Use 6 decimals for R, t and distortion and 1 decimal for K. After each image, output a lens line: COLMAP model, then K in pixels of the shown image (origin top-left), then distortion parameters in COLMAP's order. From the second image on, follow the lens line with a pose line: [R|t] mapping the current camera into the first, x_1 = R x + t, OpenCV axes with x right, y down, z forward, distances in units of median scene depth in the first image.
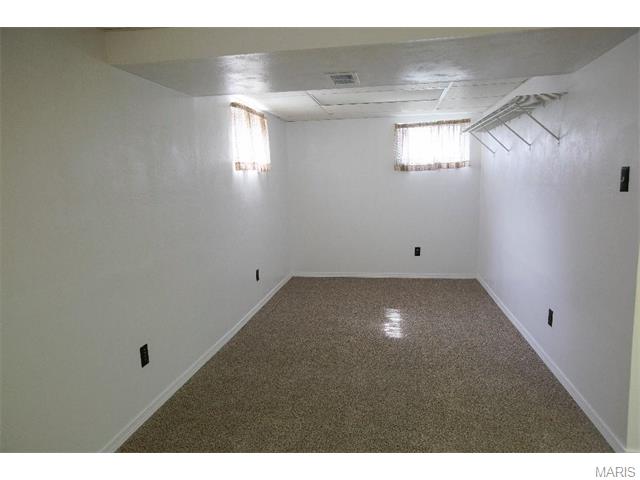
lens RADIAL K [[449.1, 0, 320.6], [0, 449.1, 240.9], [0, 0, 1]] dist [-0.007083, 0.001461]
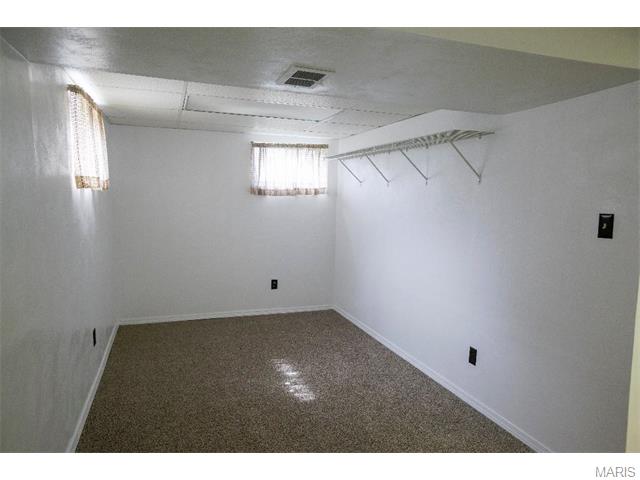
lens RADIAL K [[433.2, 0, 319.6], [0, 433.2, 240.5], [0, 0, 1]] dist [-0.012201, 0.002287]
pose [[0.860480, -0.009837, 0.509390, -0.157294], [0.026236, 0.999343, -0.025019, -0.042054], [-0.508809, 0.034892, 0.860172, 0.208806]]
